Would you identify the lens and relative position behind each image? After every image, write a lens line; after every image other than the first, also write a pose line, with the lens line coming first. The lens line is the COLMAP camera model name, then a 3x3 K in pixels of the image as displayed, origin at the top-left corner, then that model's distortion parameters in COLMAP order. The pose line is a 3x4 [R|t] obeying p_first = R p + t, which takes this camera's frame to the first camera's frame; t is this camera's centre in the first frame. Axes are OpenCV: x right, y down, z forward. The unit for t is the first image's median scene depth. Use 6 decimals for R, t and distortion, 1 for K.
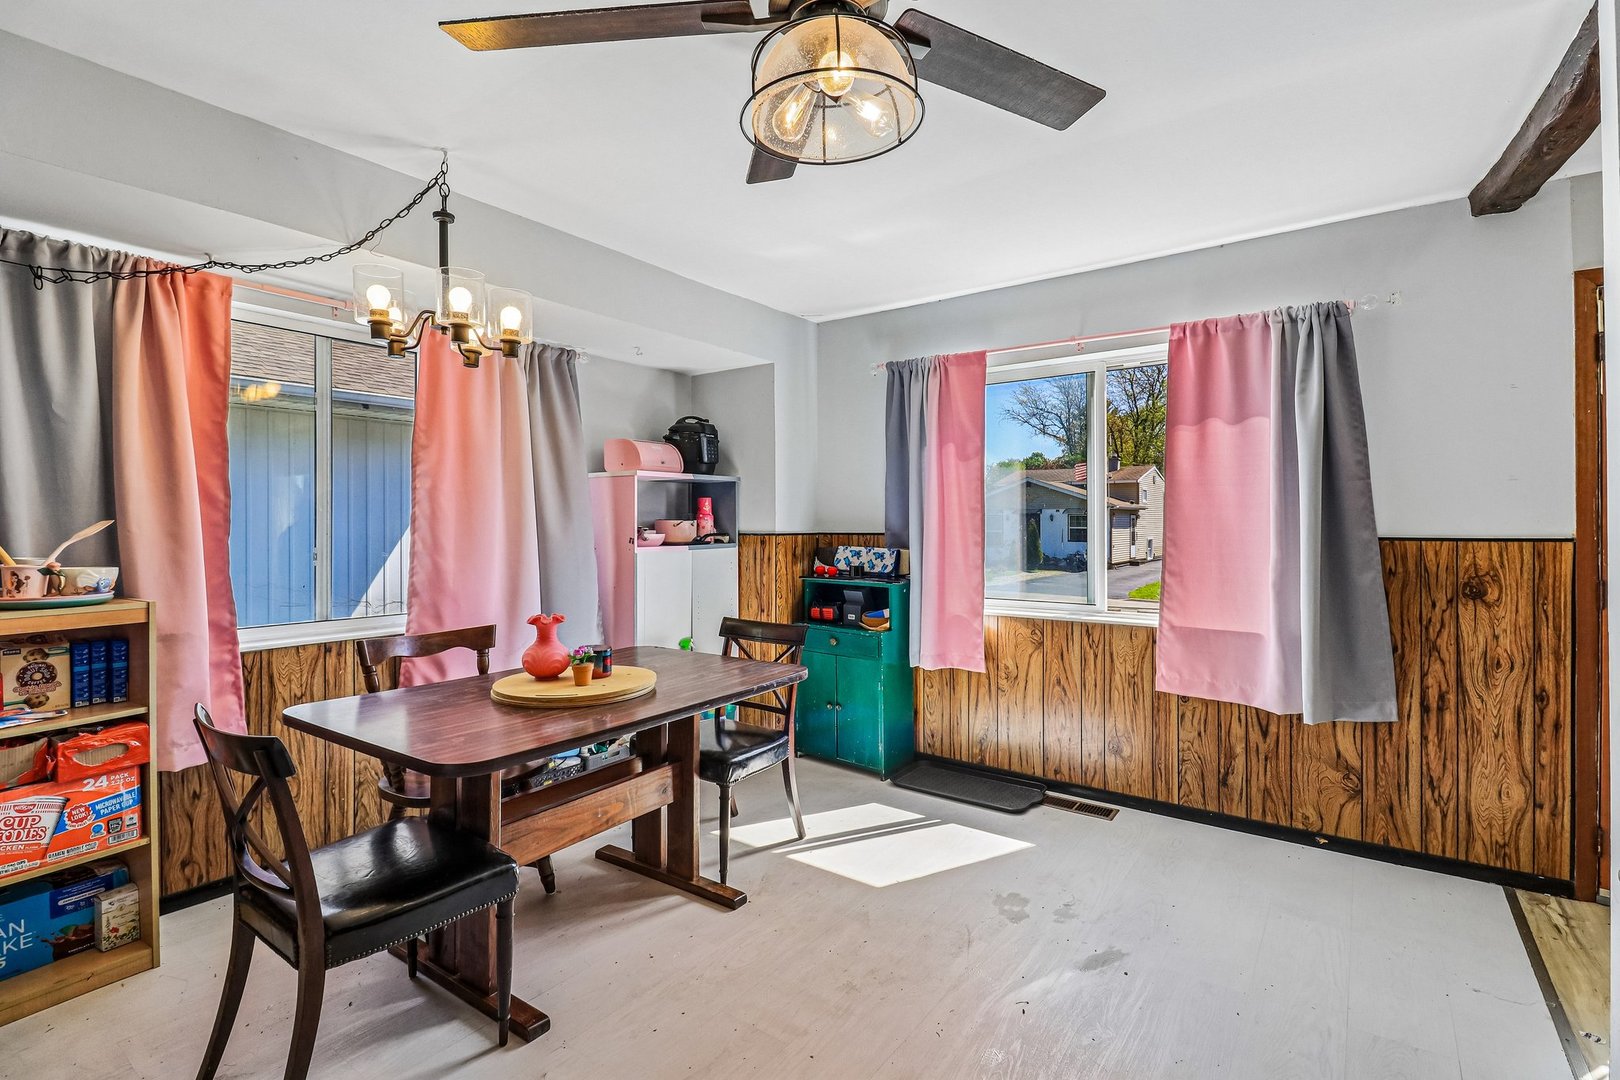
lens RADIAL K [[760.8, 0, 816.7], [0, 760.8, 515.4], [0, 0, 1]] dist [0.013511, -0.013380]
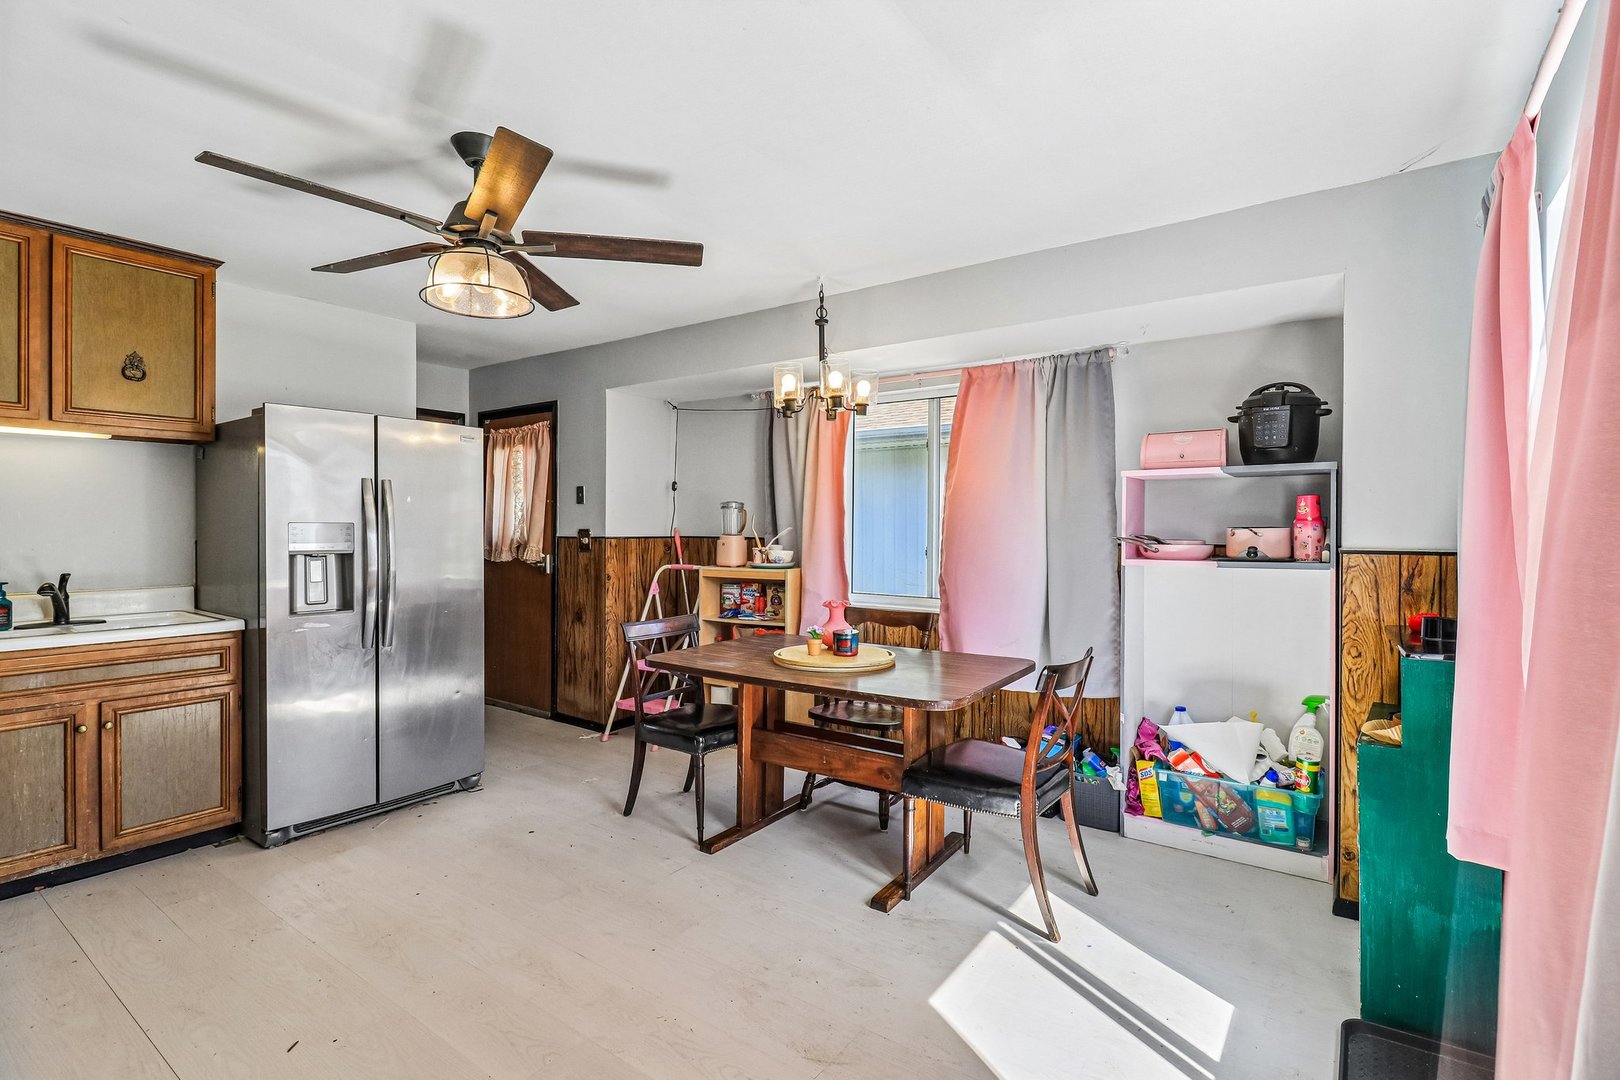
lens RADIAL K [[759.1, 0, 814.0], [0, 759.1, 539.3], [0, 0, 1]] dist [0.010570, -0.013355]
pose [[-0.012181, 0.013005, -0.999841, 0.898756], [0.003767, 0.999909, 0.012960, 0.006638], [0.999919, -0.003609, -0.012229, 0.923046]]
